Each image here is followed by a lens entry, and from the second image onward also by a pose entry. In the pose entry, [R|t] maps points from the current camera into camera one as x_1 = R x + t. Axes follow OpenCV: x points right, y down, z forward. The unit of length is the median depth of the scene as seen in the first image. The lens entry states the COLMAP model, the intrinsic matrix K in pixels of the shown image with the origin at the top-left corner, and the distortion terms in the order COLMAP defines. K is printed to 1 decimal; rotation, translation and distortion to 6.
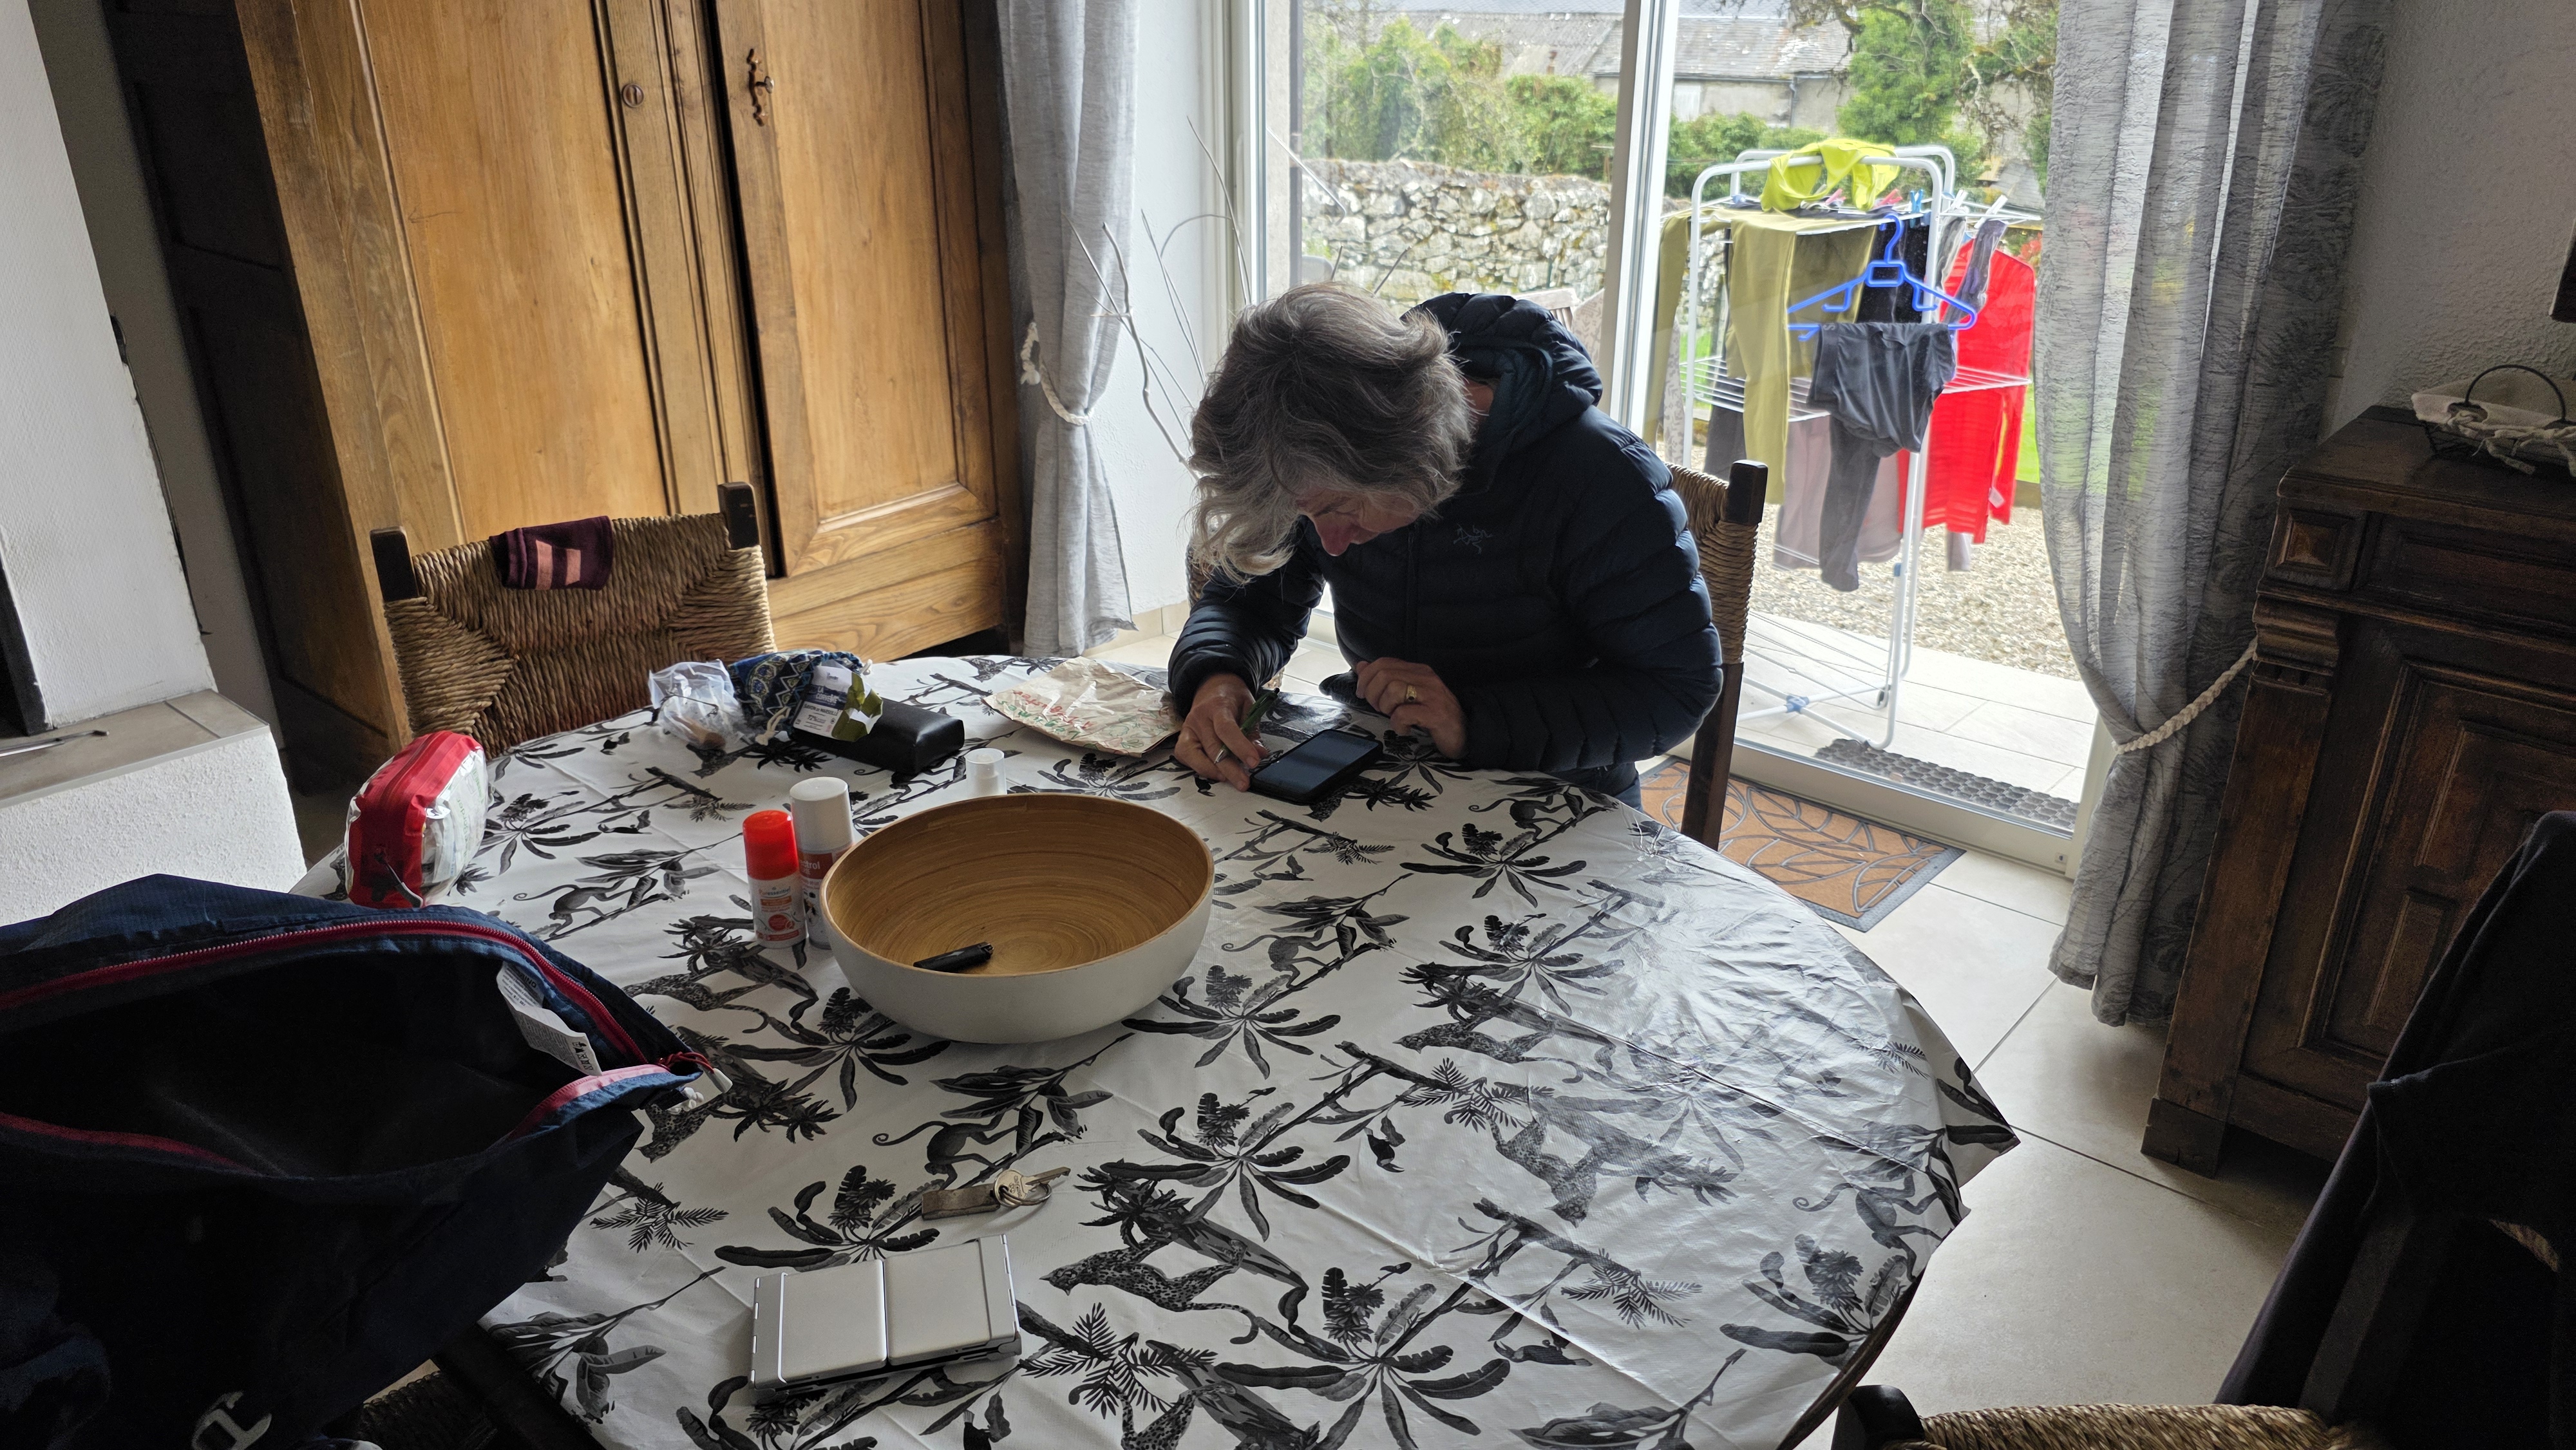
lens RADIAL K [[1730.8, 0, 1288.0], [0, 1730.8, 725.0], [0, 0, 1]] dist [0.061643, -0.052860]
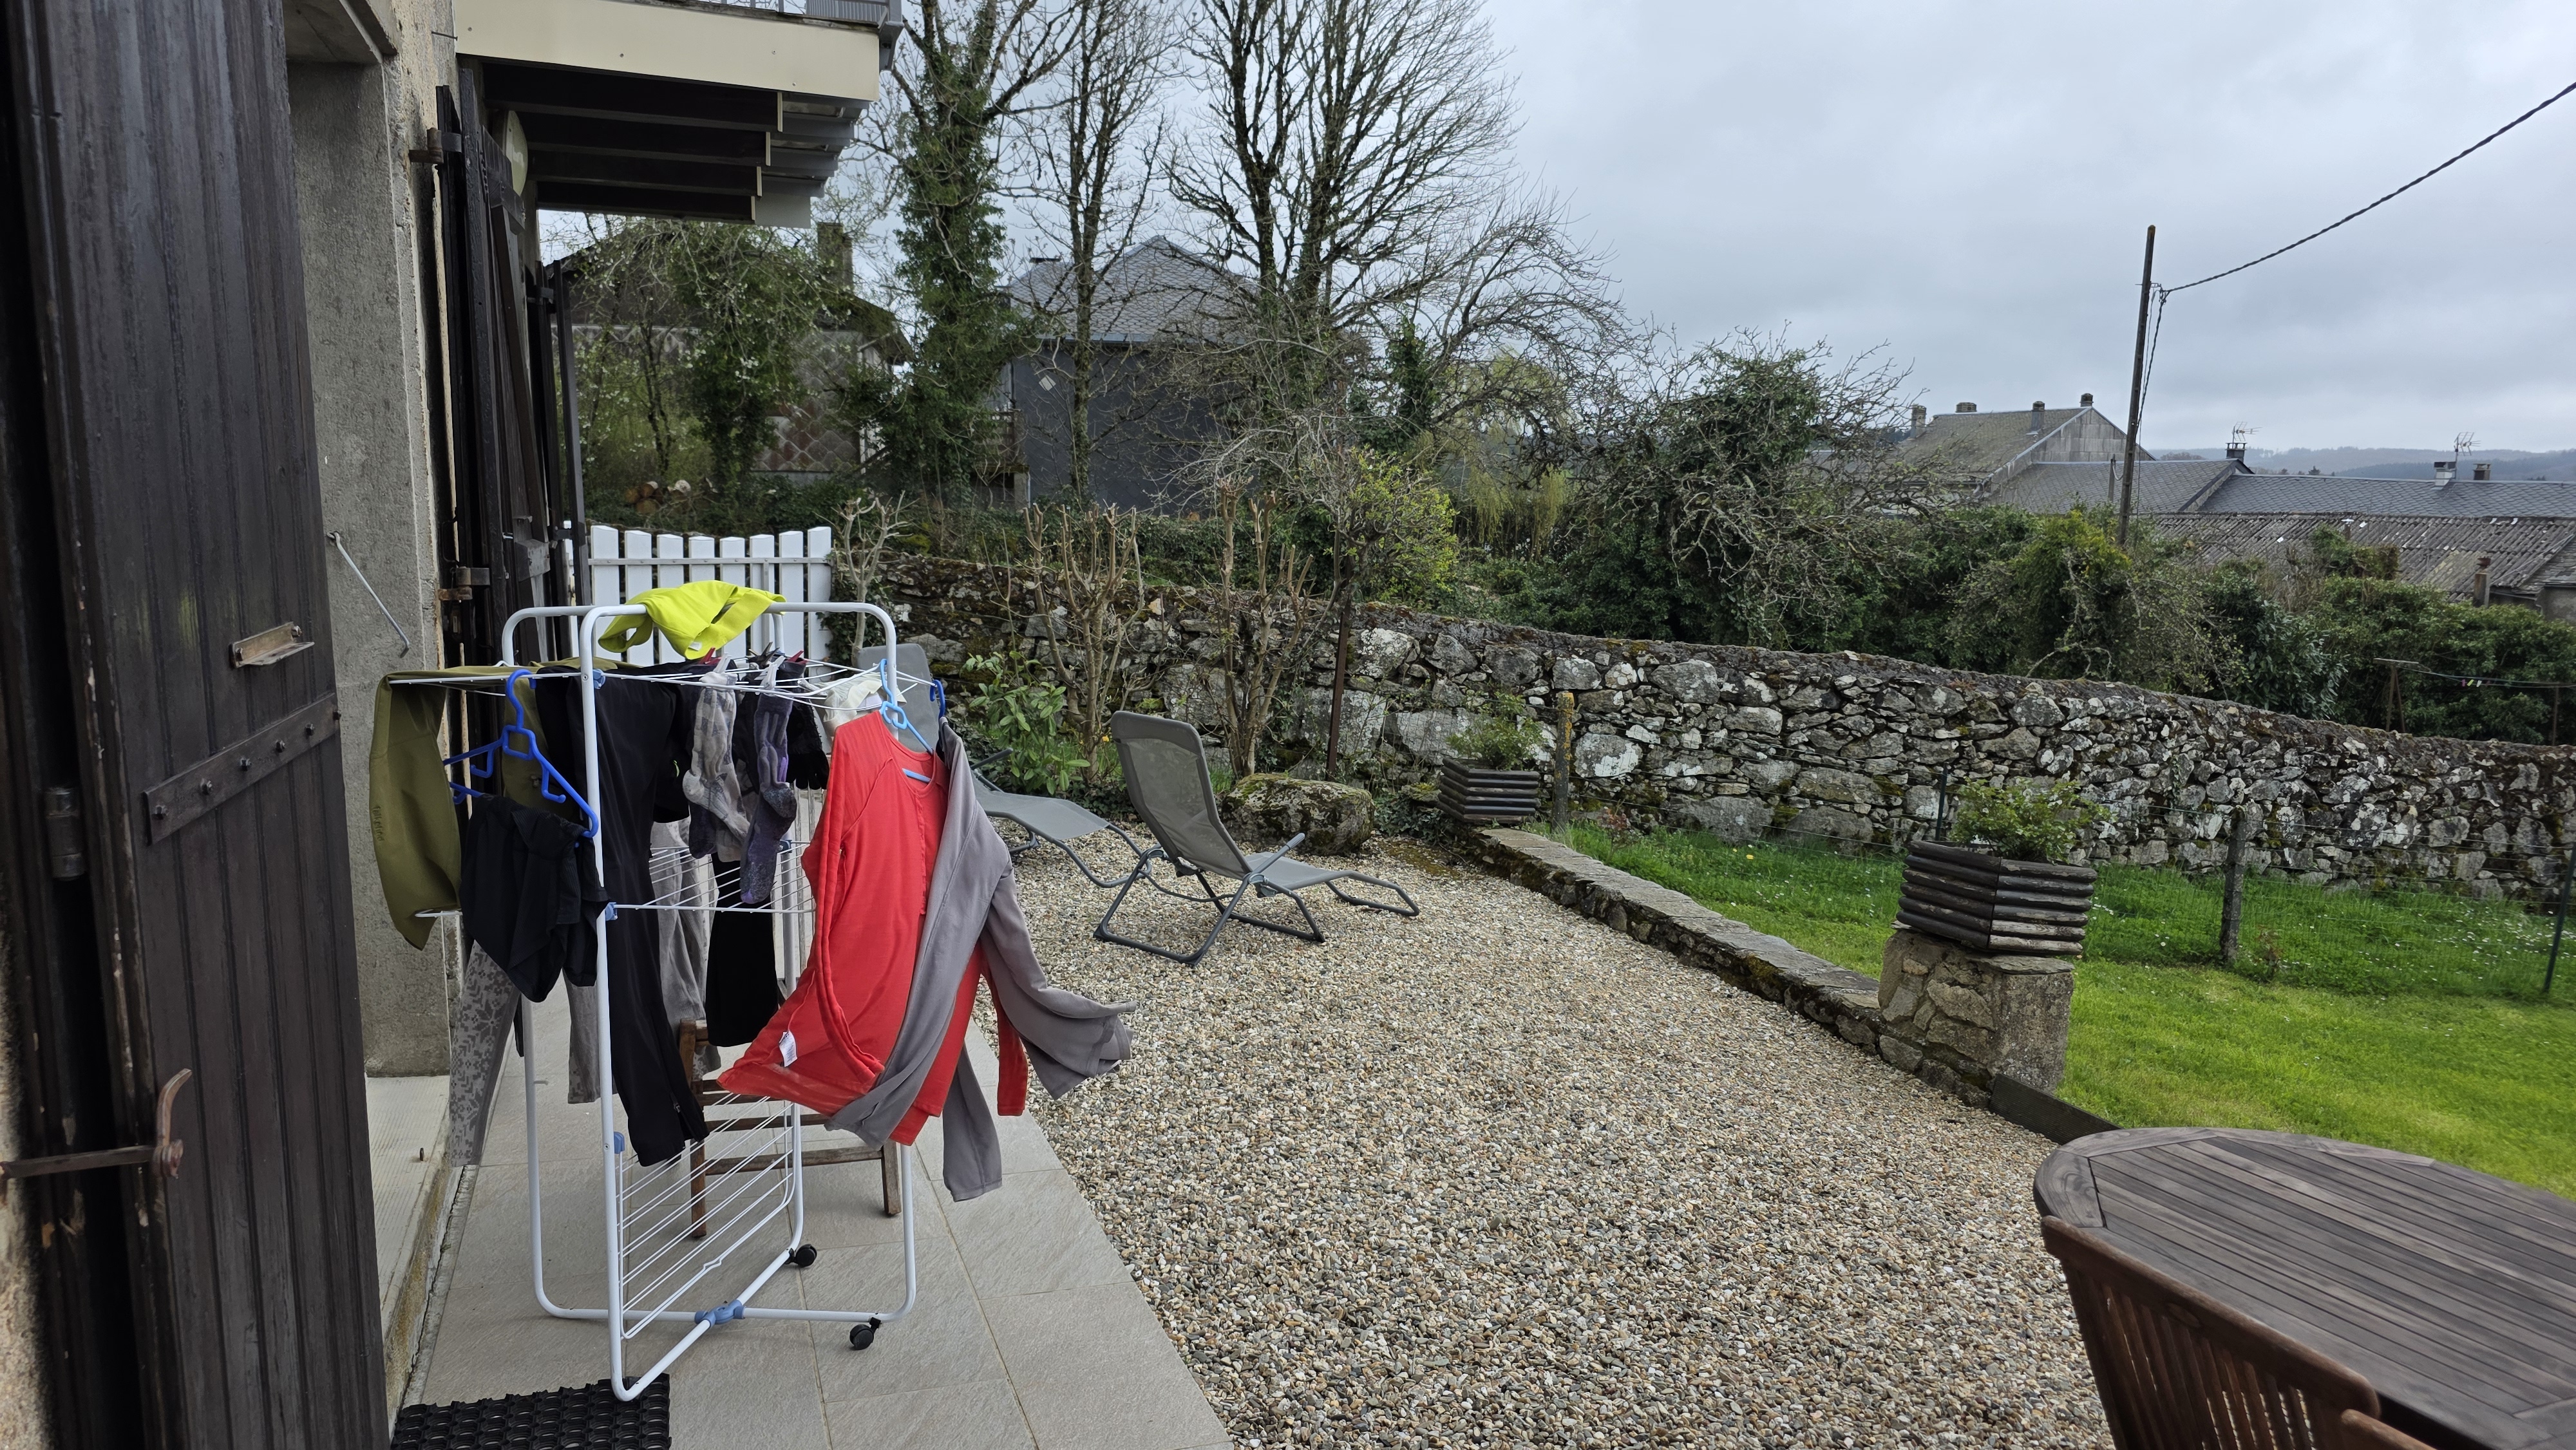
lens RADIAL K [[1730.8, 0, 1288.0], [0, 1730.8, 725.0], [0, 0, 1]] dist [0.061643, -0.052860]
pose [[0.872945, 0.070330, -0.482722, 0.231557], [-0.195004, 0.957359, -0.213161, -0.037678], [0.447147, 0.280211, 0.849436, 0.109628]]
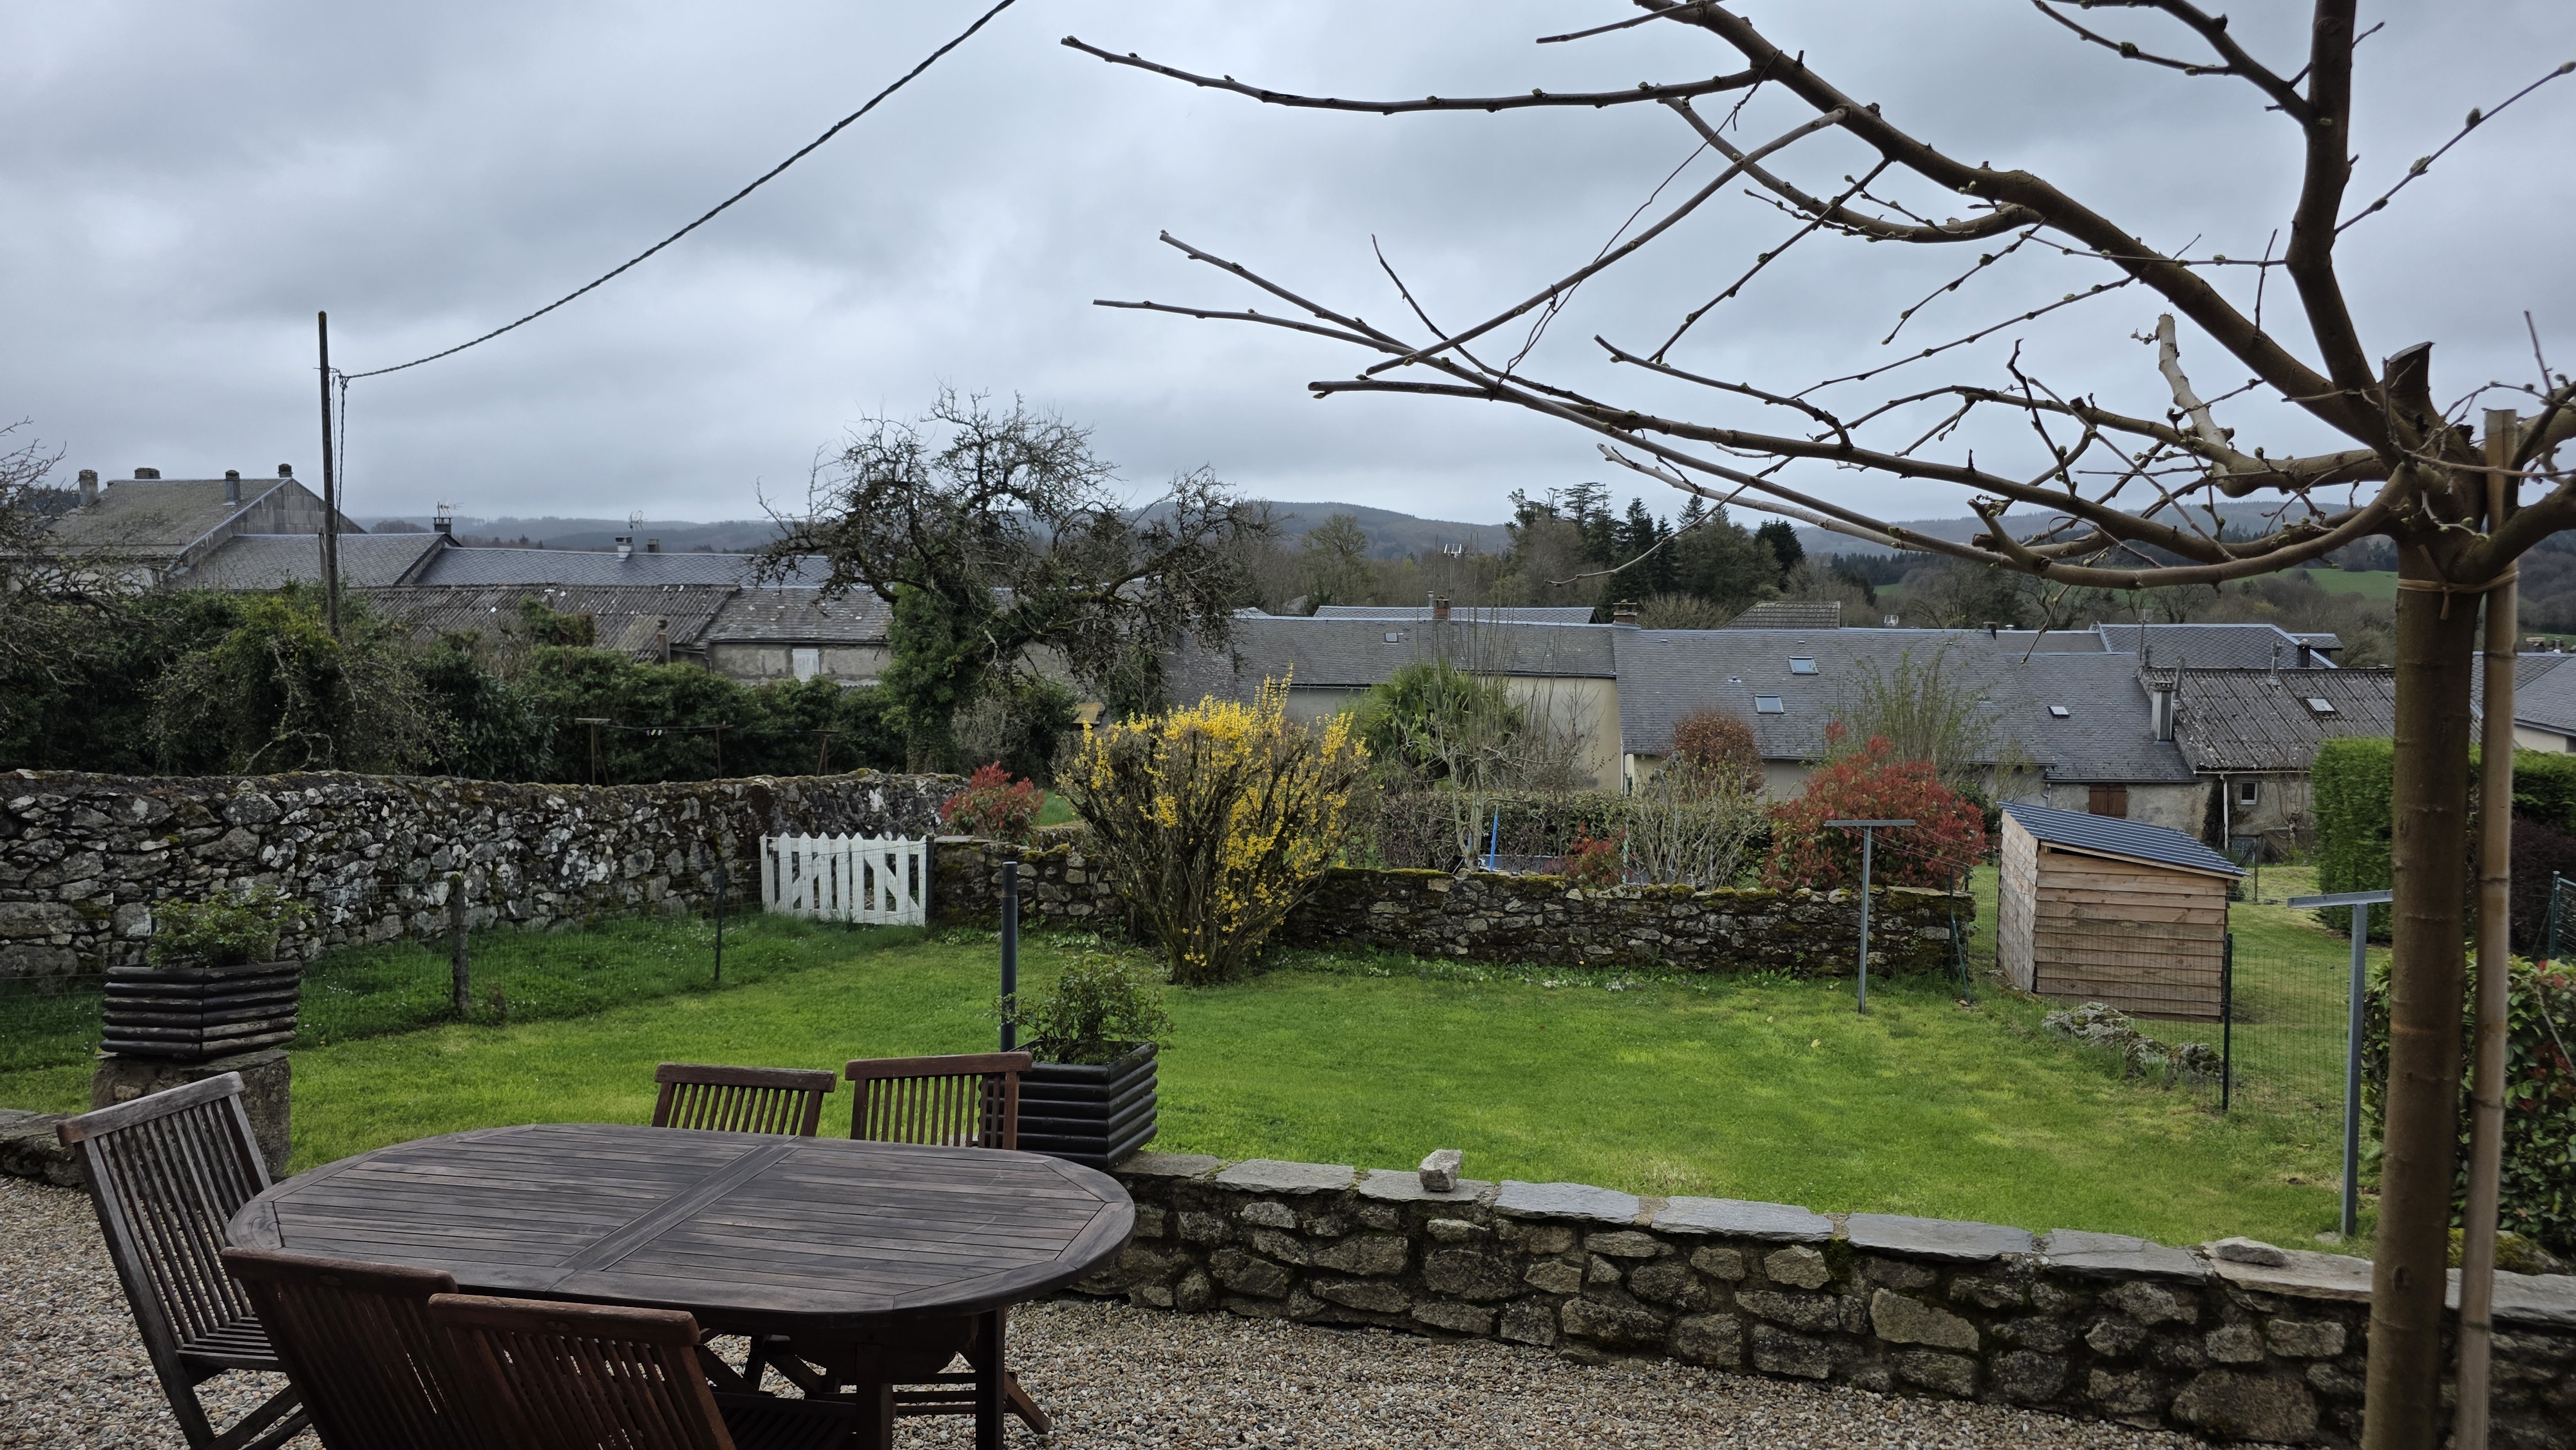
lens RADIAL K [[1735.2, 0, 1292.3], [0, 1735.2, 701.8], [0, 0, 1]] dist [0.056838, -0.045122]
pose [[0.910383, -0.044287, 0.411390, 0.248825], [0.170210, 0.946318, -0.274793, -0.025501], [-0.377136, 0.320190, 0.869049, 0.045791]]
